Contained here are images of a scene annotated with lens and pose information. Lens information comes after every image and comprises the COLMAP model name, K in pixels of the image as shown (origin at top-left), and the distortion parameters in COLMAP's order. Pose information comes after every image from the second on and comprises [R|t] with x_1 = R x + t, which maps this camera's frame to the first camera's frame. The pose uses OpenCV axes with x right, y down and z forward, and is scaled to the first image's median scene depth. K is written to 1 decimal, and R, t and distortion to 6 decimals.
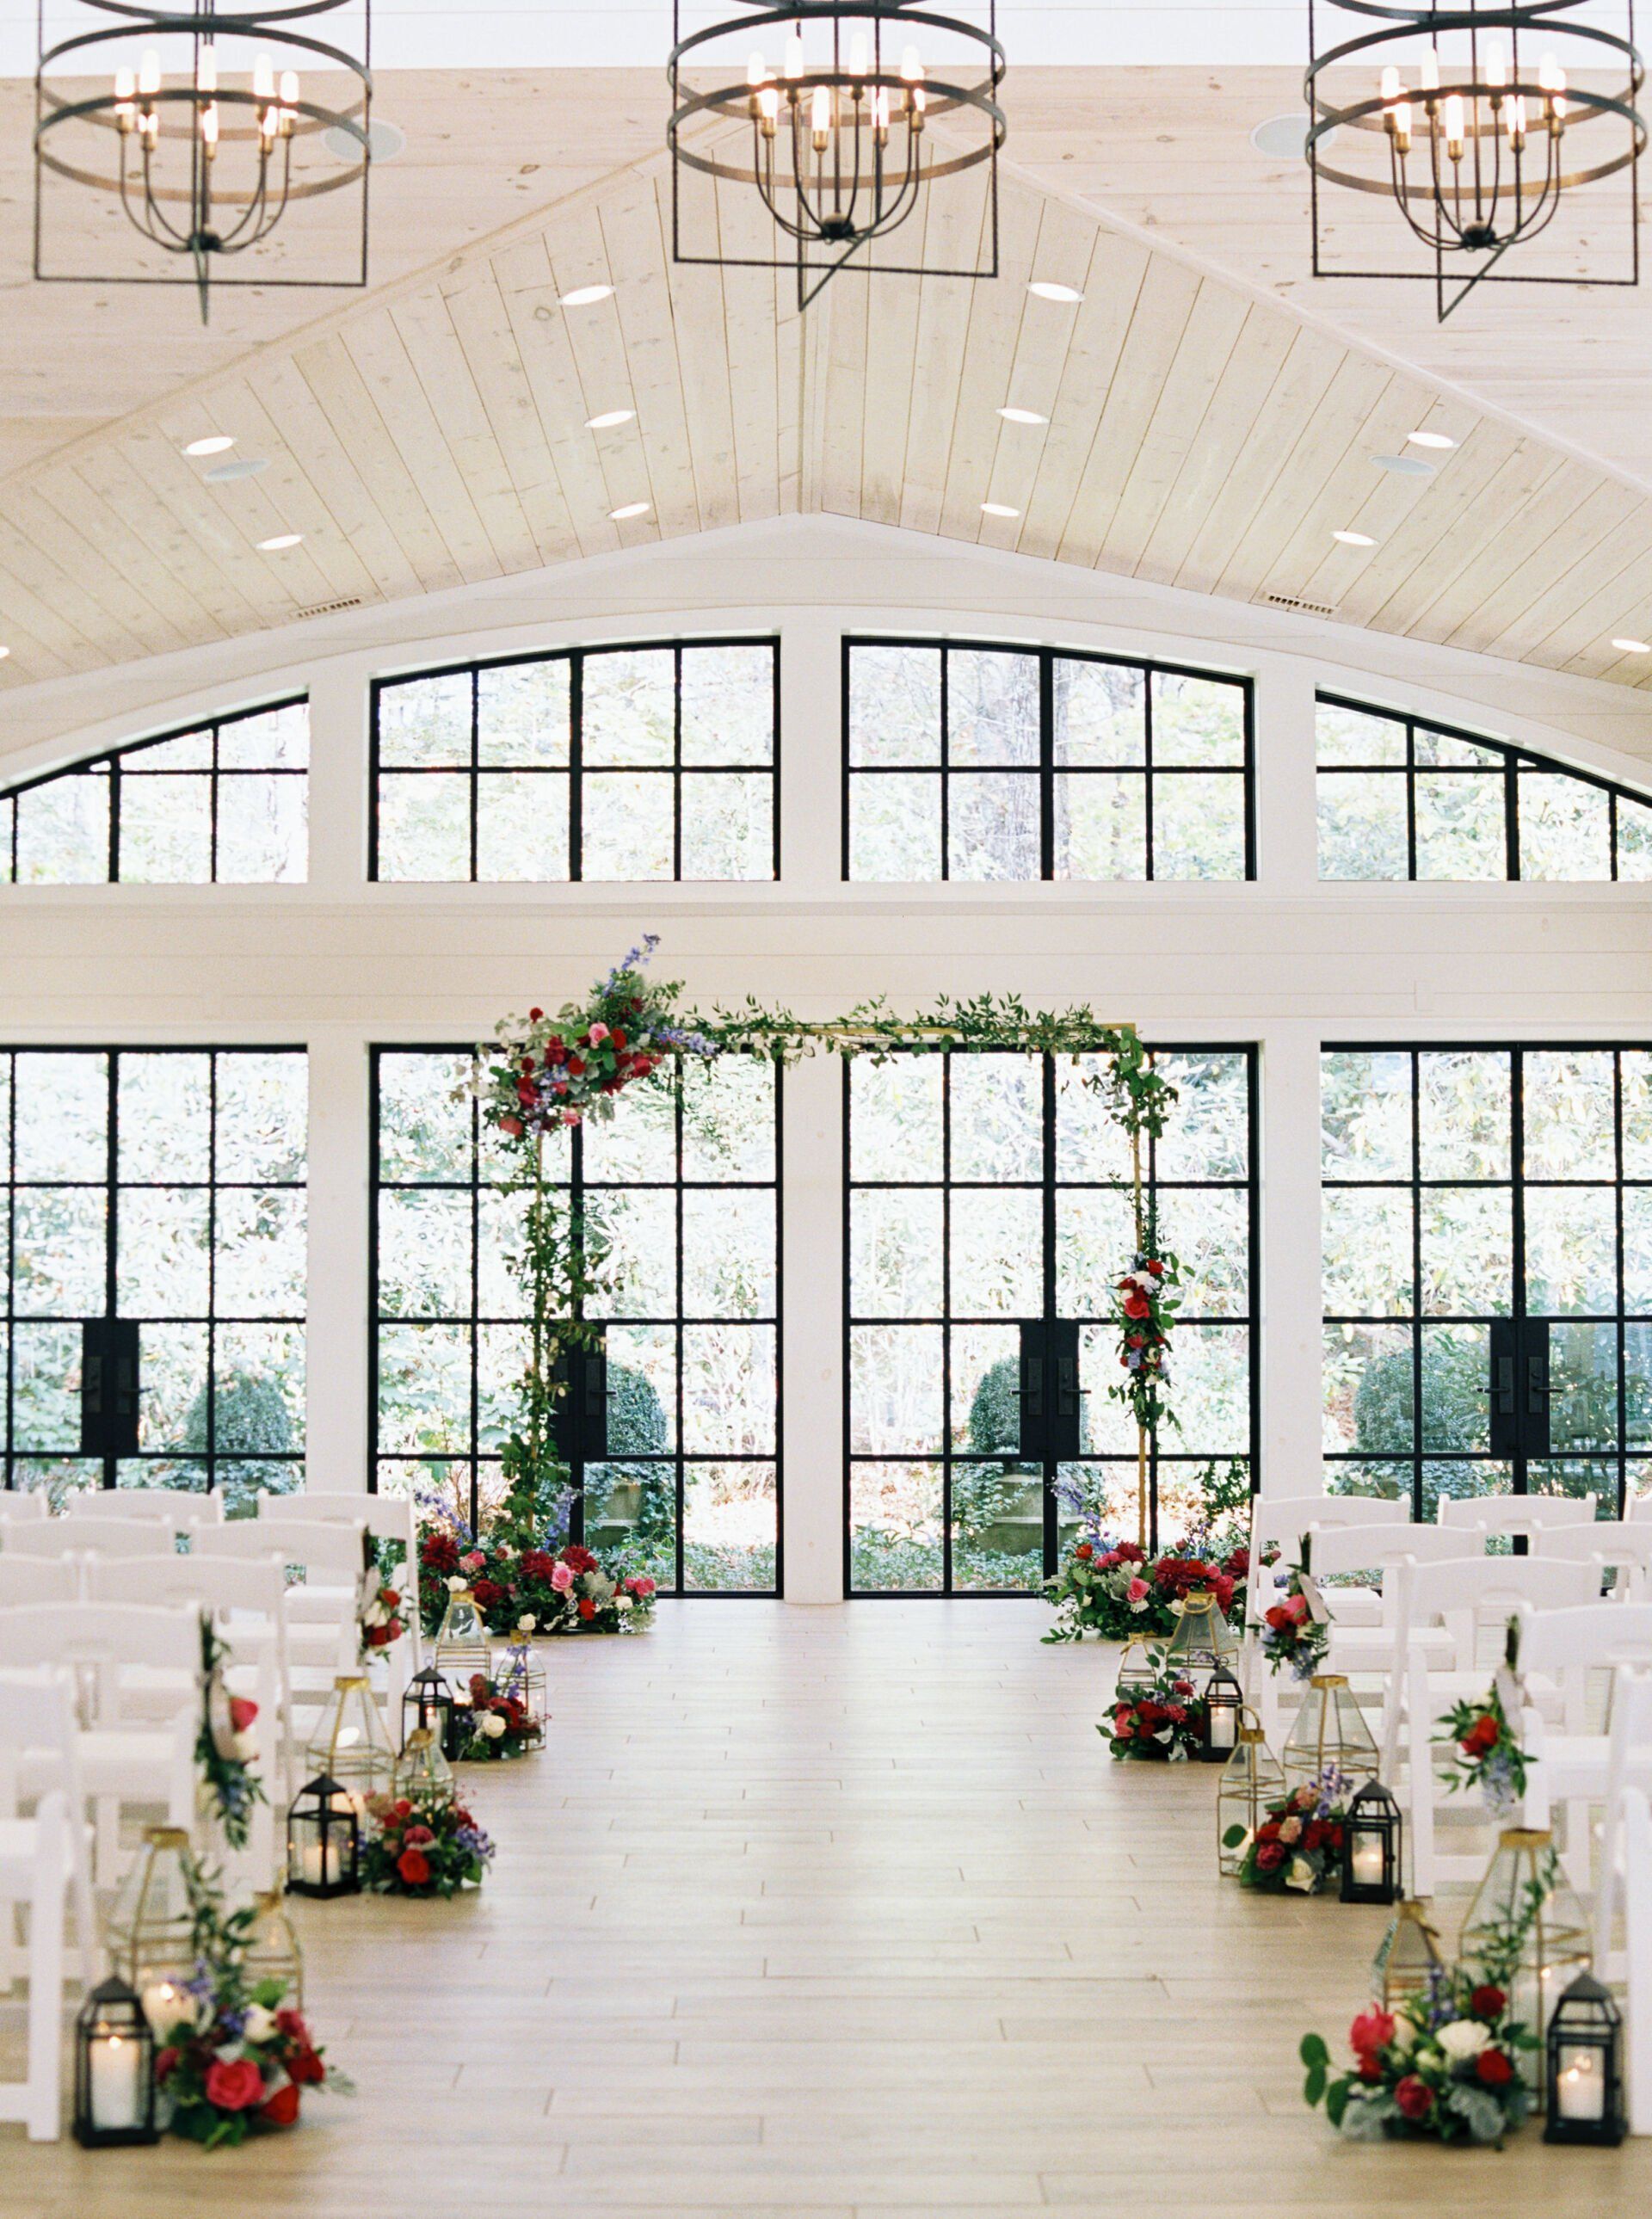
lens RADIAL K [[2878.2, 0, 734.6], [0, 2878.2, 1109.9], [0, 0, 1]] dist [-0.083890, 0.000000]
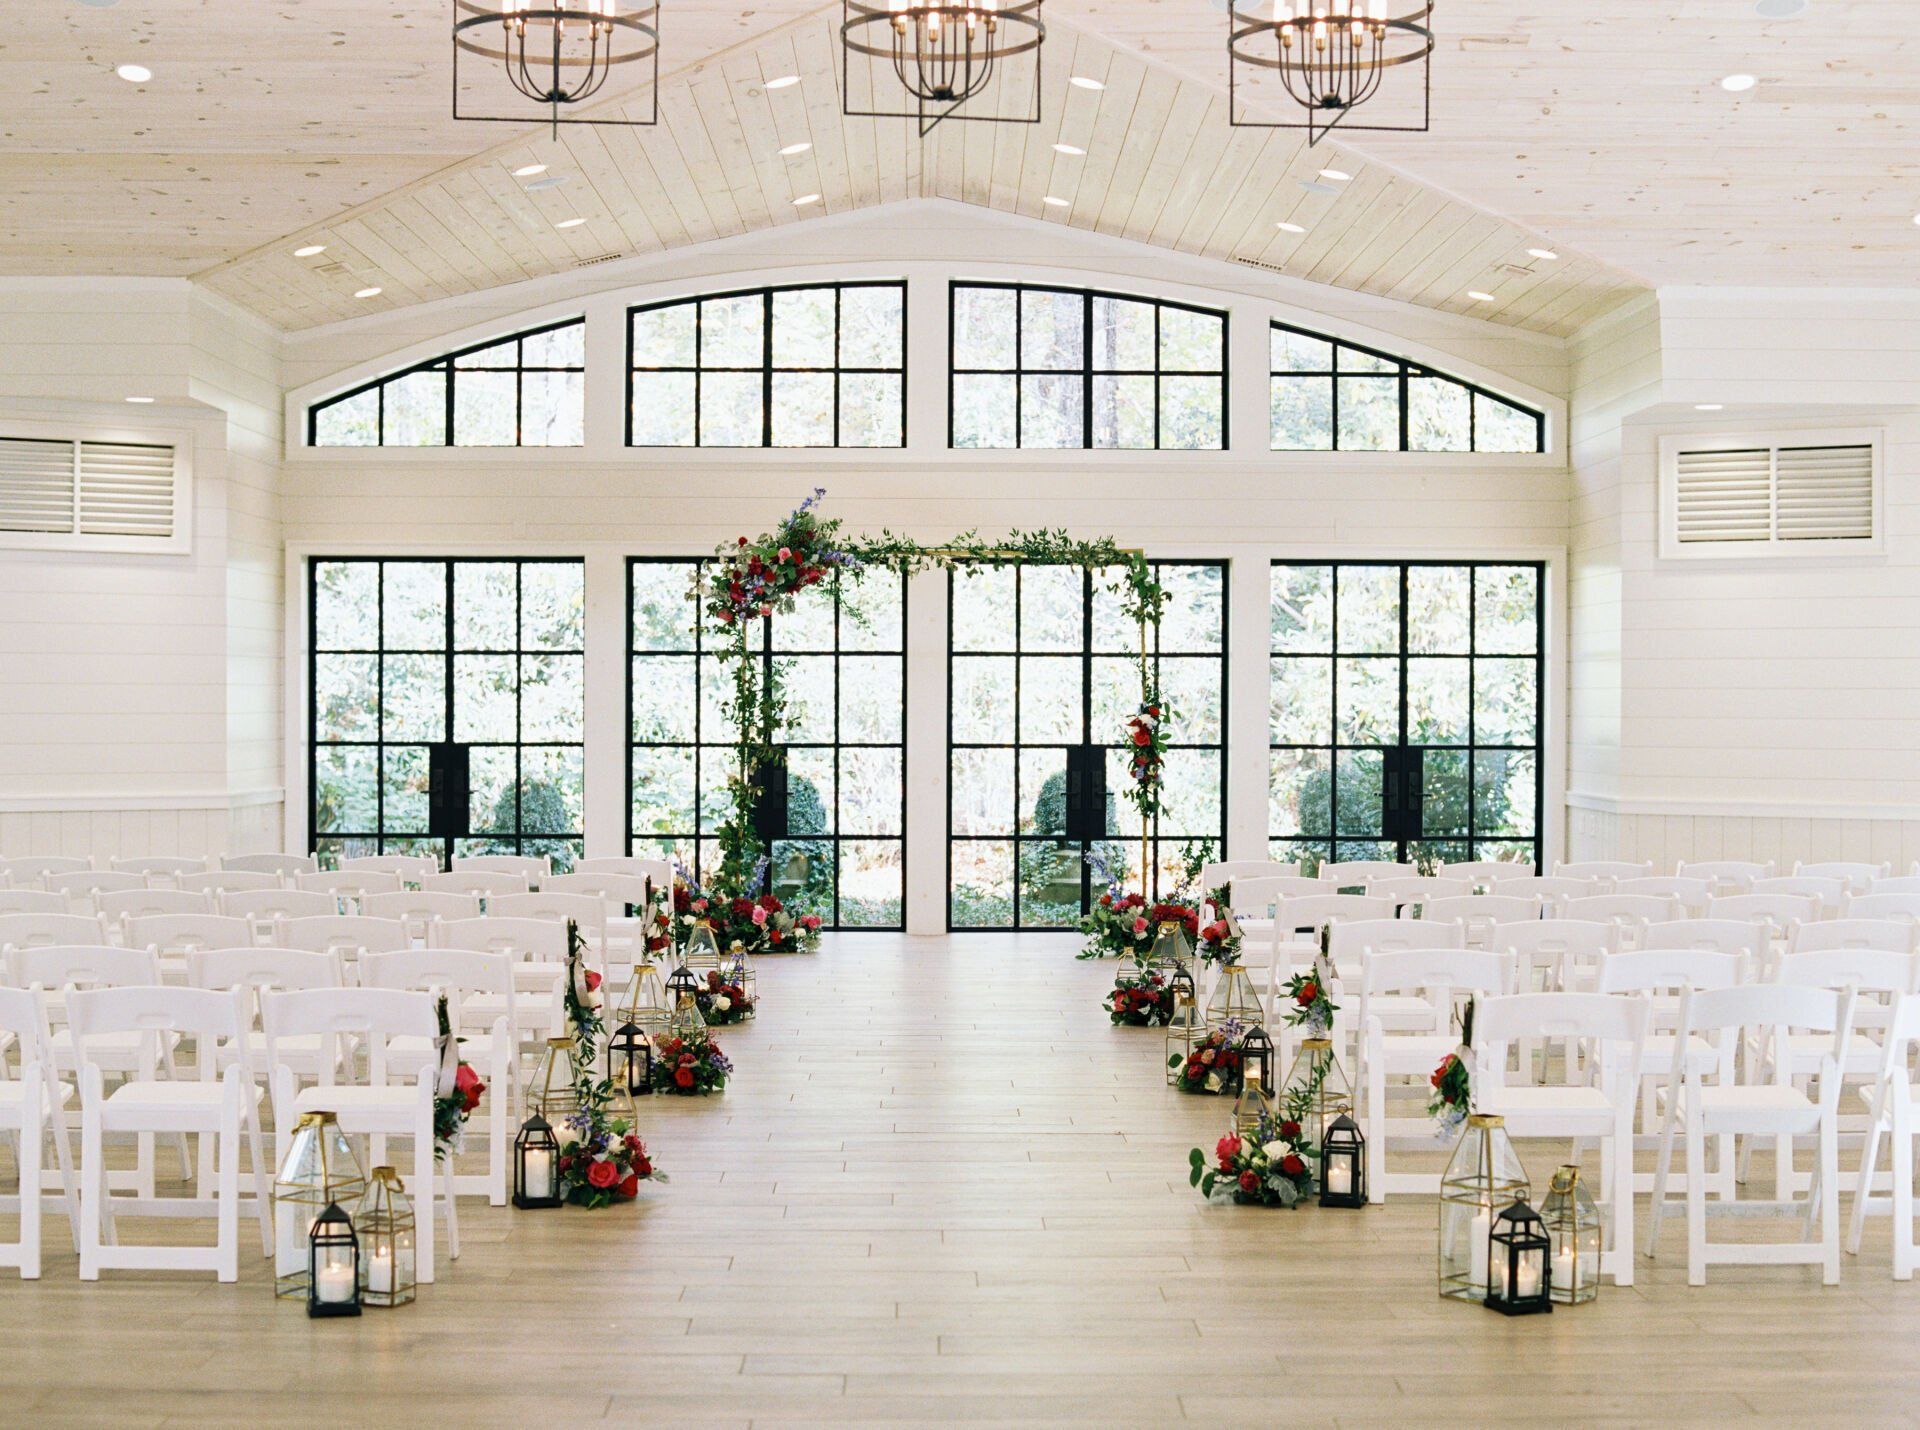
lens RADIAL K [[2490.3, 0, 959.4], [0, 2490.3, 715.7], [0, 0, 1]] dist [-0.083890, 0.000000]
pose [[0.999285, 0.003840, 0.037602, -0.004579], [-0.006382, 0.997684, 0.067718, -0.030584], [-0.037255, -0.067909, 0.996996, -0.294415]]
